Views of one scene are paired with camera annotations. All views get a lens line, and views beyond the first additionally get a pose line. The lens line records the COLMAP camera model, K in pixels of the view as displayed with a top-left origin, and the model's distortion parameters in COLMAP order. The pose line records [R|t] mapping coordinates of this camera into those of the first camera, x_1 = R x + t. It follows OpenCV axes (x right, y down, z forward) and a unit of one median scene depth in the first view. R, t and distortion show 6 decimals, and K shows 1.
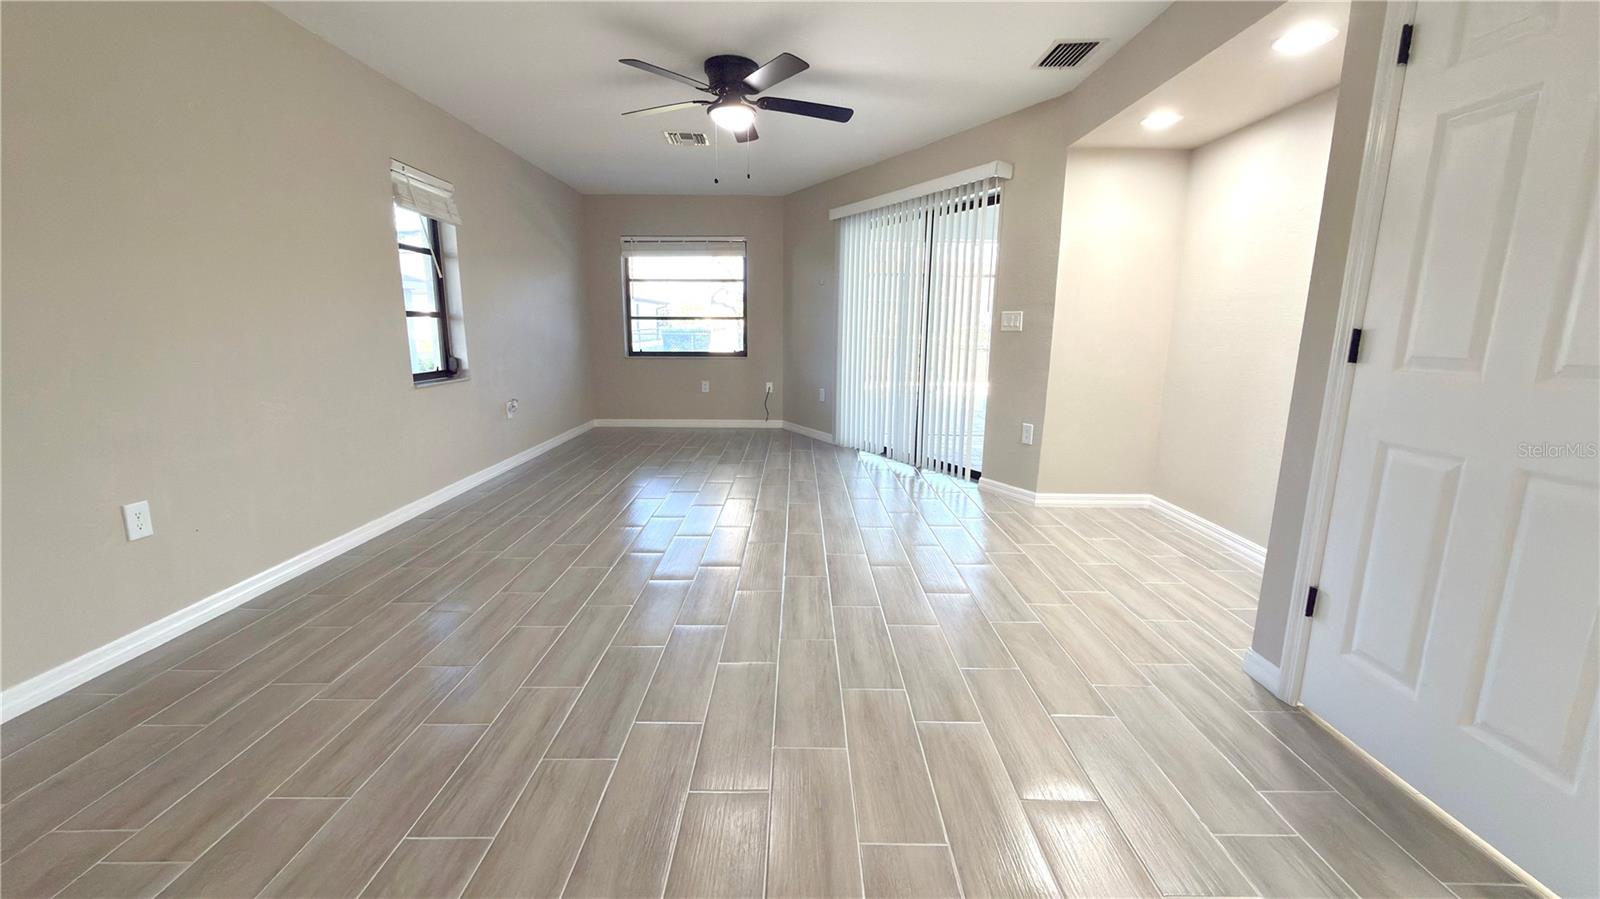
lens RADIAL K [[637.0, 0, 800.0], [0, 637.0, 449.5], [0, 0, 1]] dist [0.001223, -0.000303]
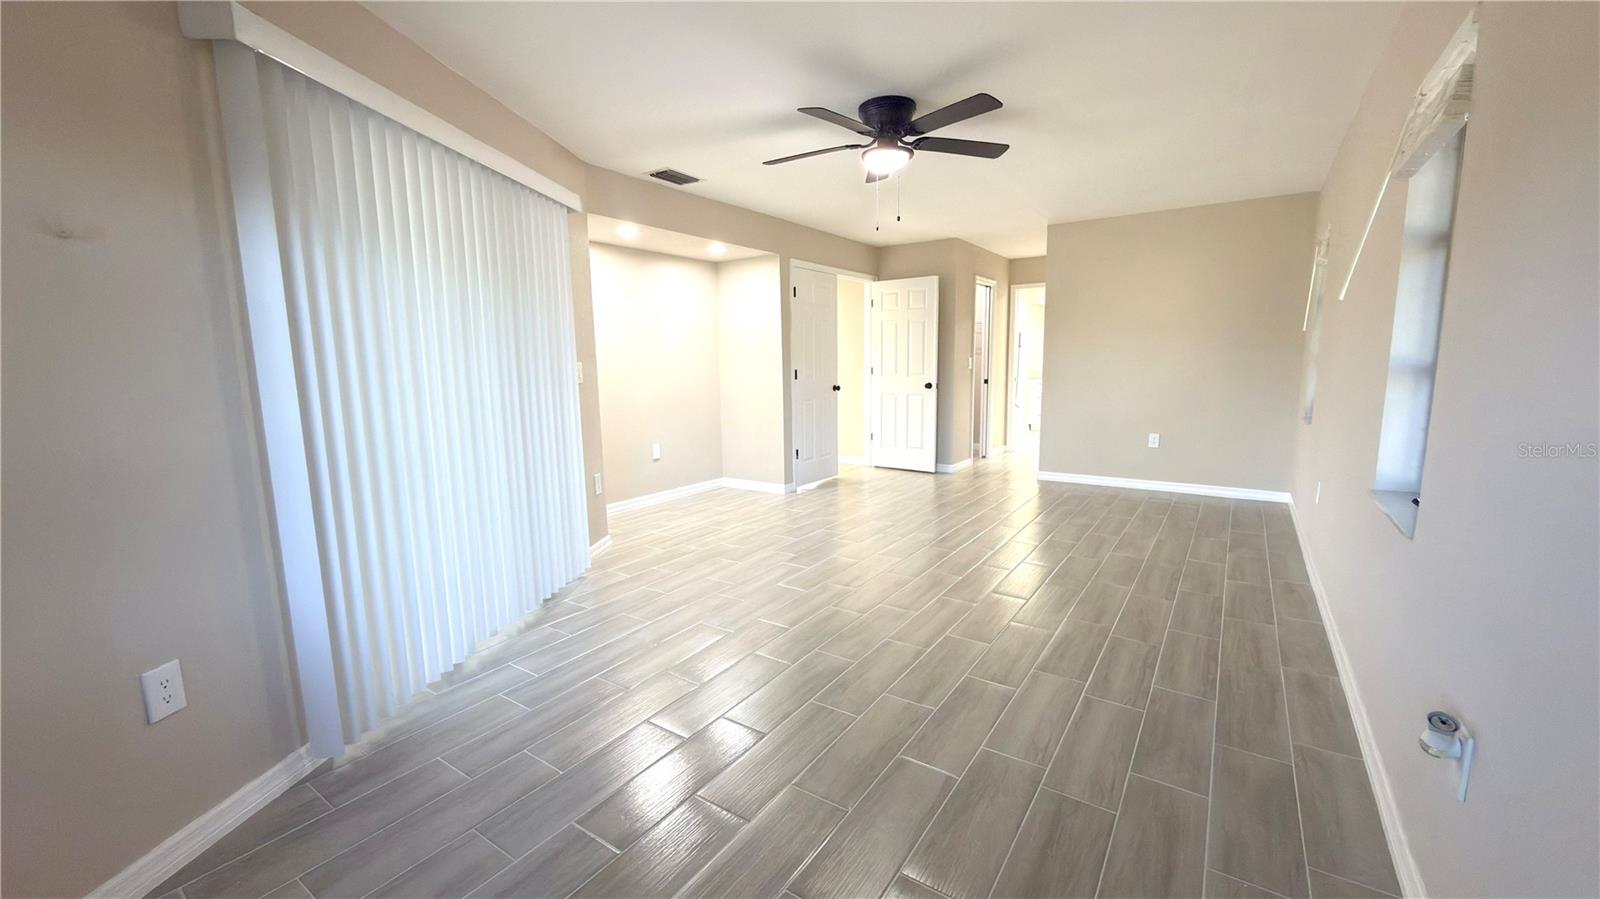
lens RADIAL K [[637.0, 0, 800.0], [0, 637.0, 449.5], [0, 0, 1]] dist [0.001223, -0.000303]
pose [[-0.819018, -0.075809, 0.568738, -0.500878], [0.118927, 0.947277, 0.297528, -0.359099], [-0.561308, 0.311319, -0.766821, 1.688101]]
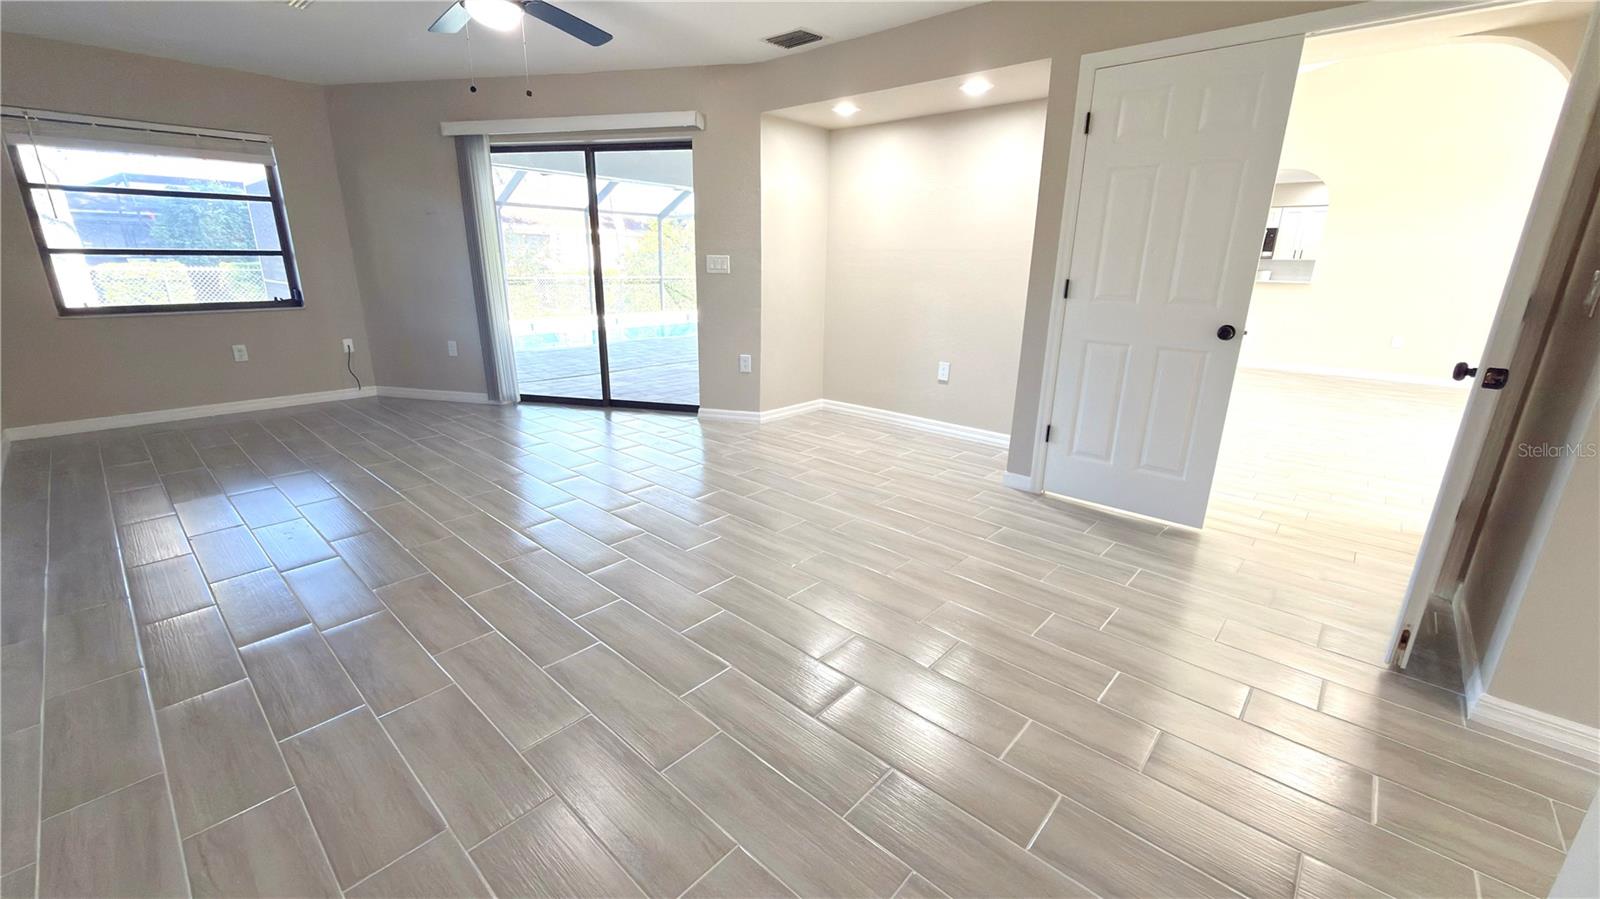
lens RADIAL K [[637.0, 0, 800.0], [0, 637.0, 449.5], [0, 0, 1]] dist [0.001223, -0.000303]
pose [[0.674886, -0.208864, 0.707746, -0.468433], [0.132490, 0.977818, 0.162228, -0.050262], [-0.725931, -0.015716, 0.687588, 0.133984]]
